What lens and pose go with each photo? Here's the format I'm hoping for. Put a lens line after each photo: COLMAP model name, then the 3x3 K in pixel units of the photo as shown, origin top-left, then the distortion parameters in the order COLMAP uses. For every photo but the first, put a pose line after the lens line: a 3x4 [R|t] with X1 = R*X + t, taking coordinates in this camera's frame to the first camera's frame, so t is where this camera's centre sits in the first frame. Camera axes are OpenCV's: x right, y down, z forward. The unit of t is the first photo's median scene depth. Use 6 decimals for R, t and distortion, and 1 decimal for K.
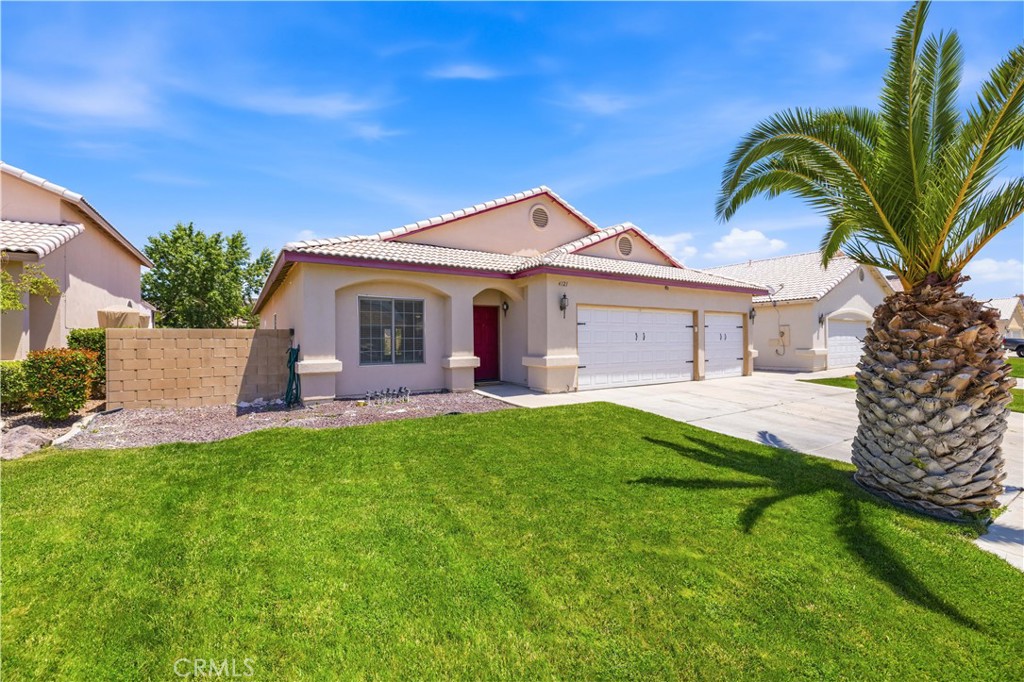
lens RADIAL K [[426.4, 0, 514.3], [0, 426.4, 339.3], [0, 0, 1]] dist [0.002073, -0.001080]
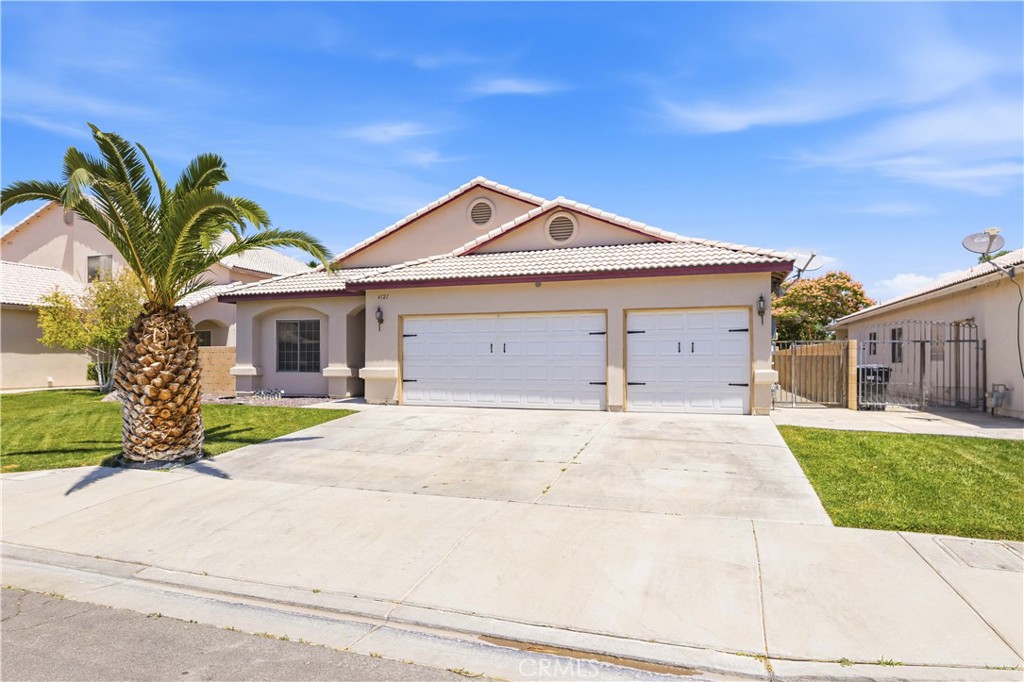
lens RADIAL K [[656.4, 0, 461.2], [0, 656.4, 363.2], [0, 0, 1]] dist [0.001892, -0.002143]
pose [[0.585538, 0.008099, -0.810604, 1.495850], [-0.002595, 0.999964, 0.008117, 0.014240], [0.810641, -0.002649, 0.585538, 0.238766]]
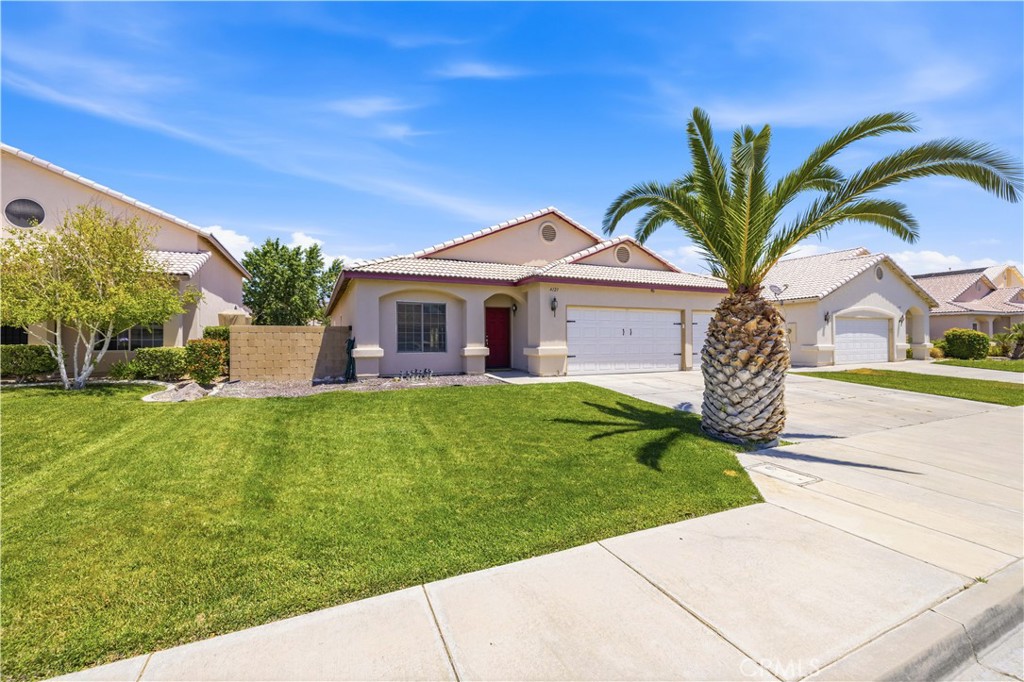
lens RADIAL K [[426.4, 0, 515.2], [0, 426.4, 340.3], [0, 0, 1]] dist [0.002073, -0.001080]
pose [[0.990983, 0.001624, -0.133975, 0.169958], [-0.001436, 0.999998, 0.001497, 0.017704], [0.133977, -0.001291, 0.990984, -0.259112]]
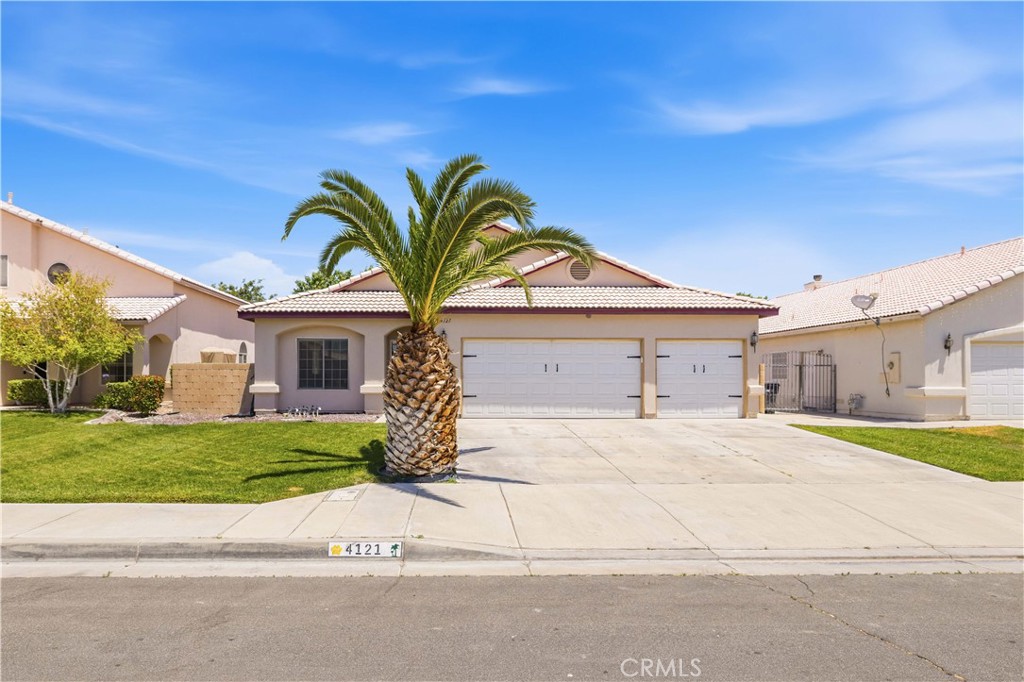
lens RADIAL K [[601.4, 0, 464.4], [0, 601.4, 379.2], [0, 0, 1]] dist [-0.000450, -0.000255]
pose [[0.854152, 0.007456, -0.519971, 0.983908], [-0.005205, 0.999970, 0.005788, 0.013892], [0.519998, -0.002238, 0.854165, -0.324125]]
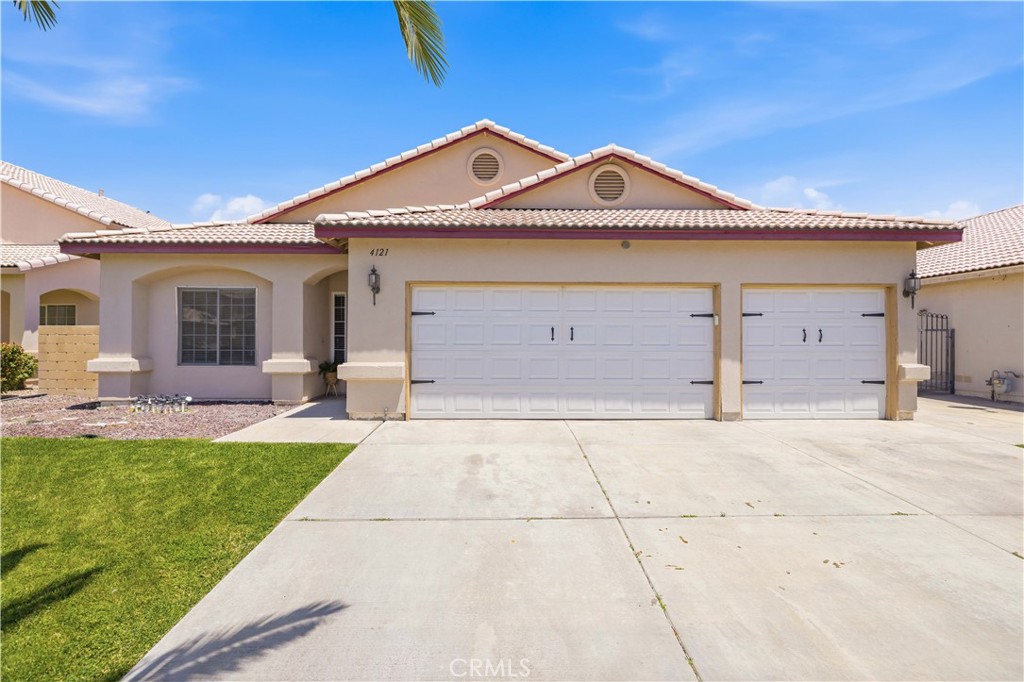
lens RADIAL K [[426.4, 0, 513.1], [0, 426.4, 338.5], [0, 0, 1]] dist [0.002073, -0.001080]
pose [[0.847736, 0.007844, -0.530361, 0.637043], [-0.006900, 0.999969, 0.003759, -0.002235], [0.530374, 0.000473, 0.847764, 0.559114]]
